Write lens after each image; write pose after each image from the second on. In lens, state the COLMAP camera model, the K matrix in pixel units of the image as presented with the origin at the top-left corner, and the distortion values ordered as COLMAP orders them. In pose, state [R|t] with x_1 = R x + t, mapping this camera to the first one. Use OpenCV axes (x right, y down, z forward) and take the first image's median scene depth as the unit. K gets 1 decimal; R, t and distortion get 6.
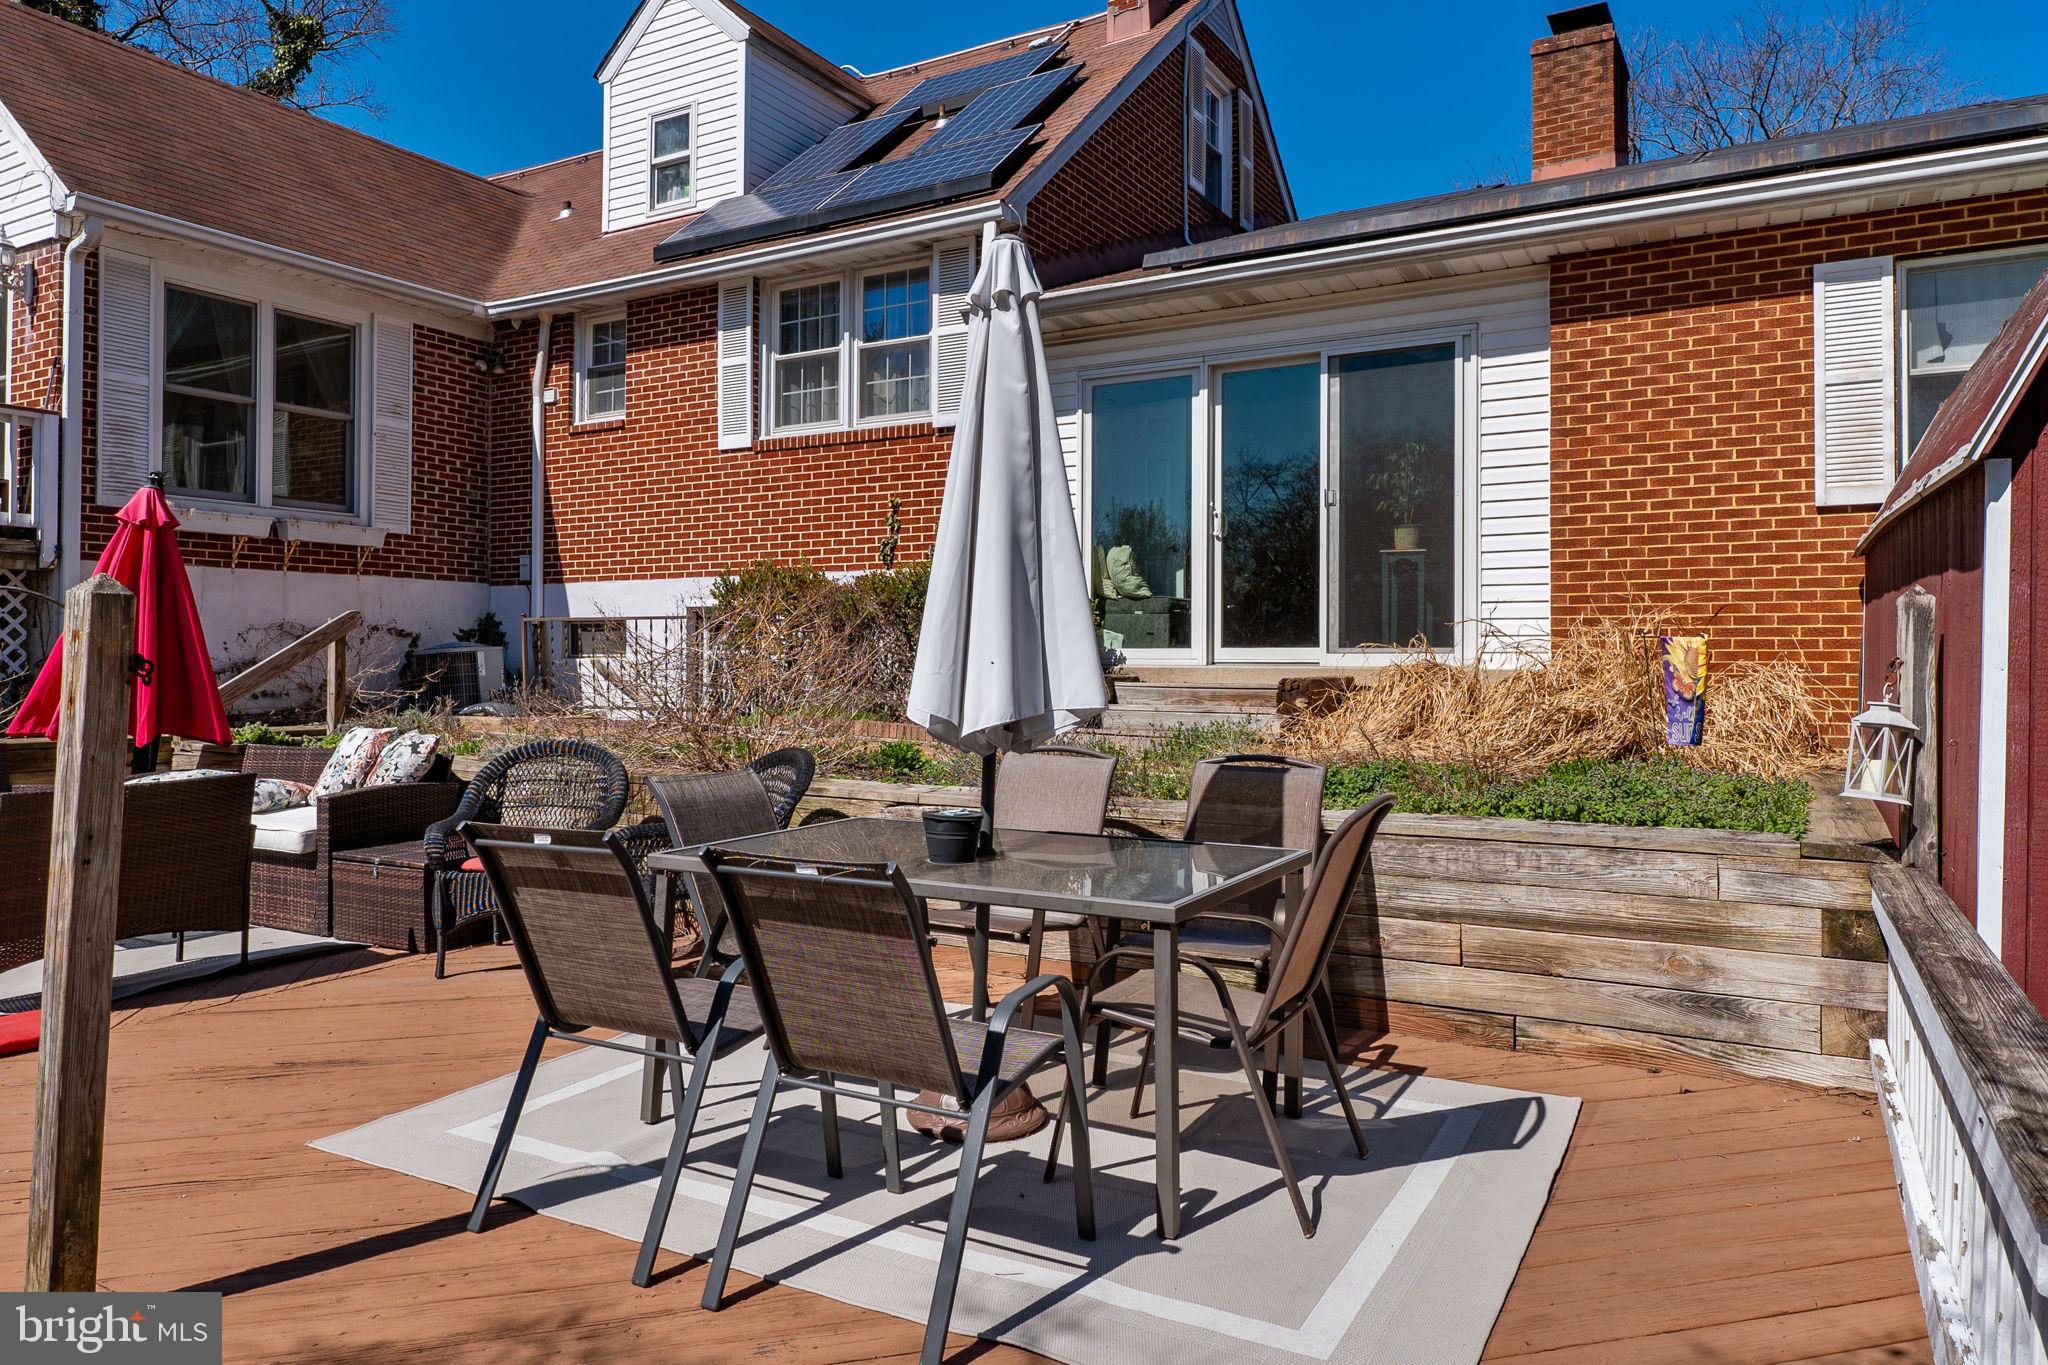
lens RADIAL K [[1372.0, 0, 965.6], [0, 1372.0, 659.0], [0, 0, 1]] dist [-0.006843, -0.000419]
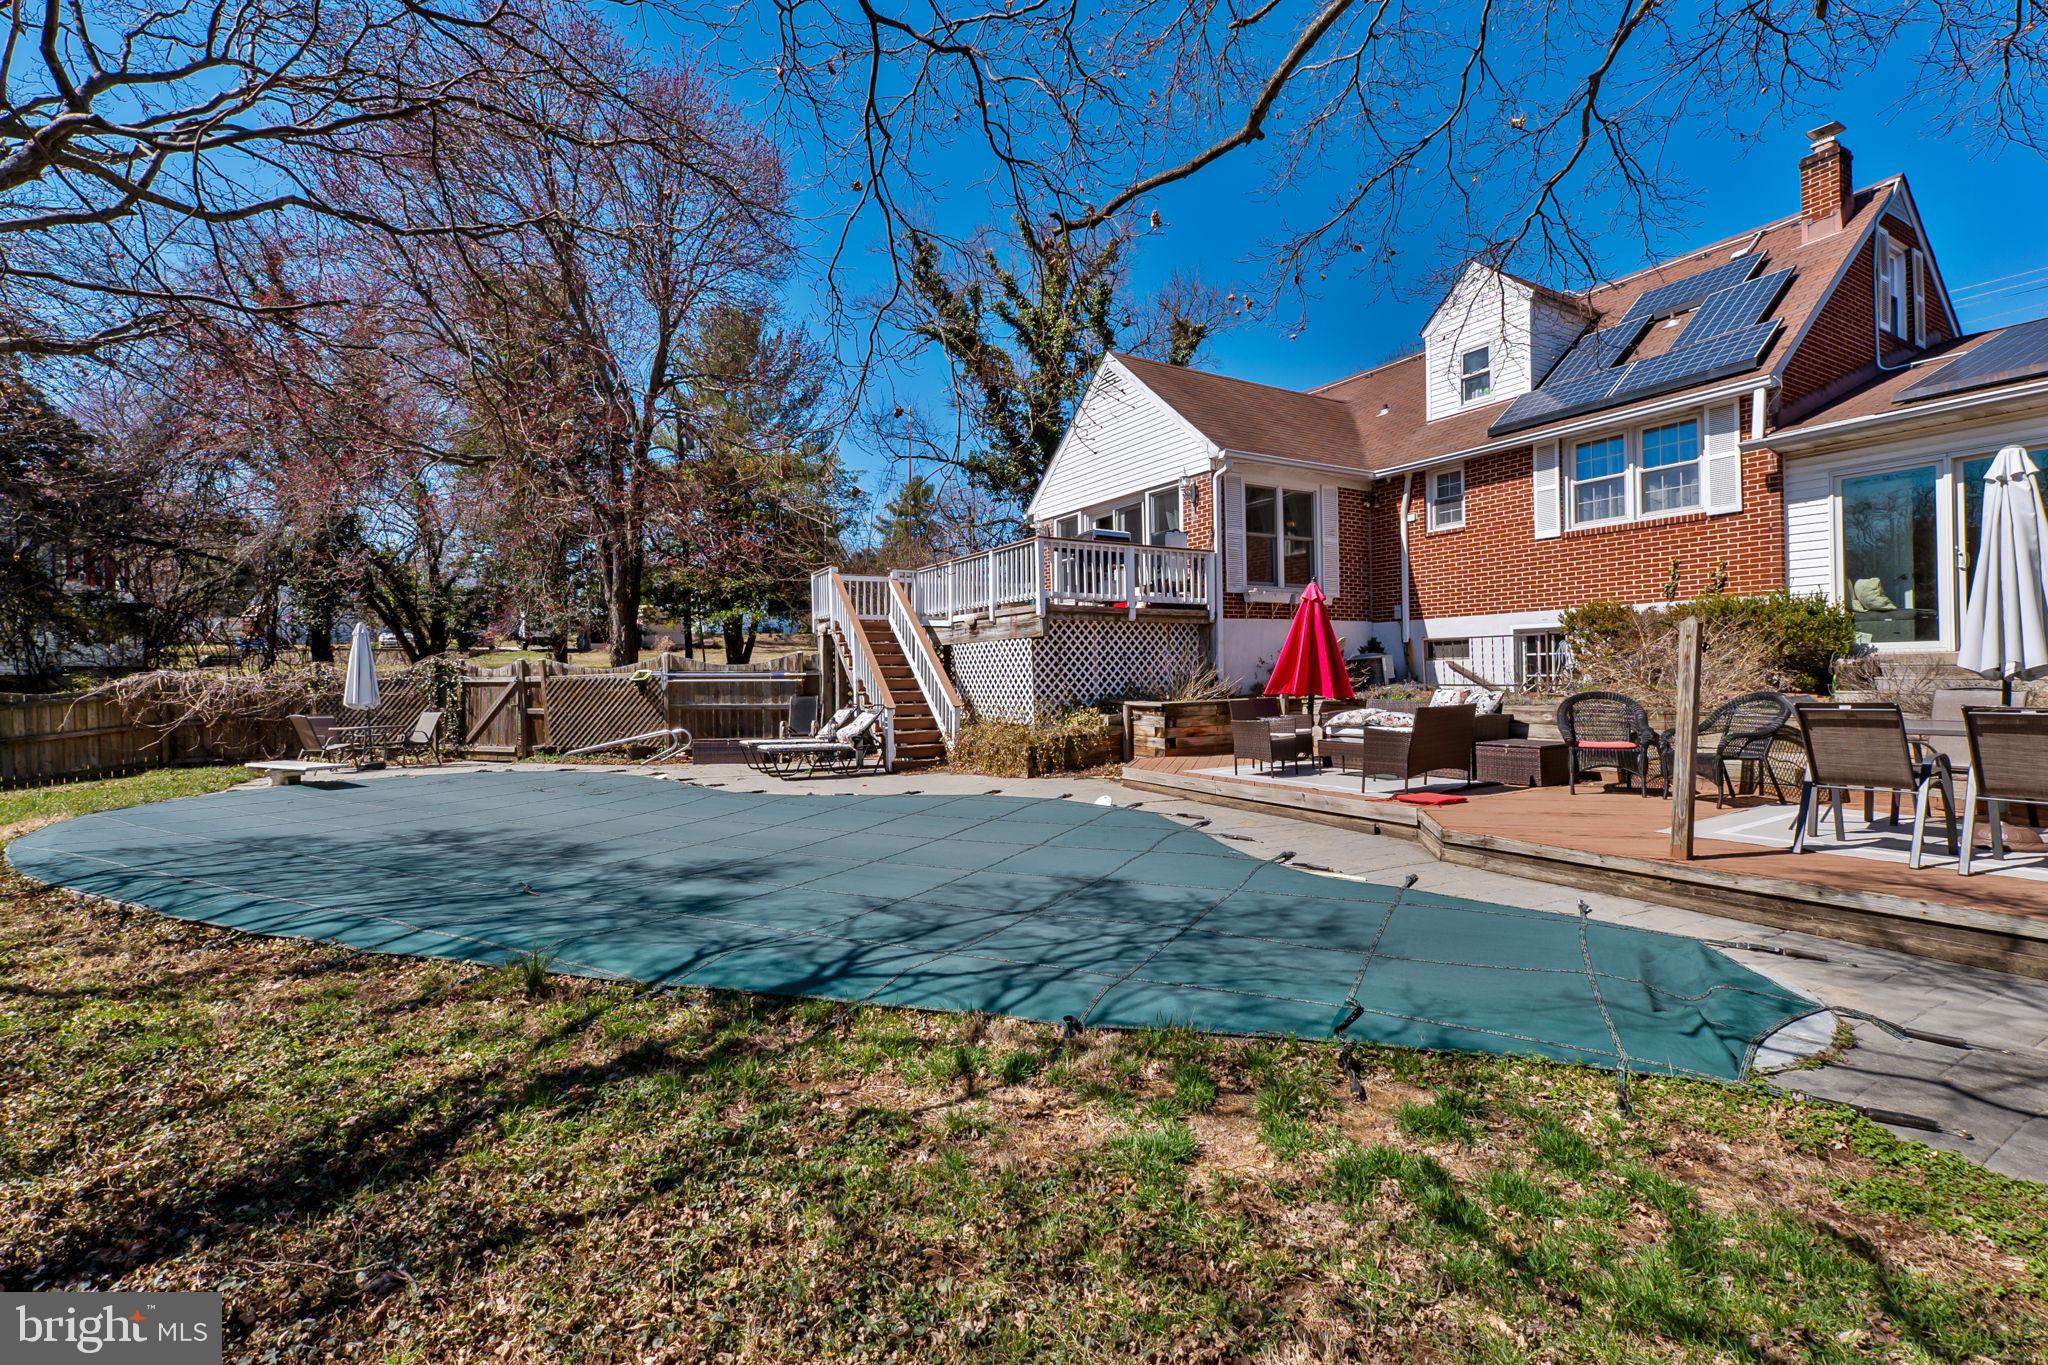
lens RADIAL K [[893.6, 0, 1015.2], [0, 893.6, 669.0], [0, 0, 1]] dist [0.008384, 0.000486]
pose [[0.877194, -0.020087, -0.479715, -0.210957], [0.019193, 0.999793, -0.006767, 0.008668], [0.479751, -0.003271, 0.877398, -0.320120]]
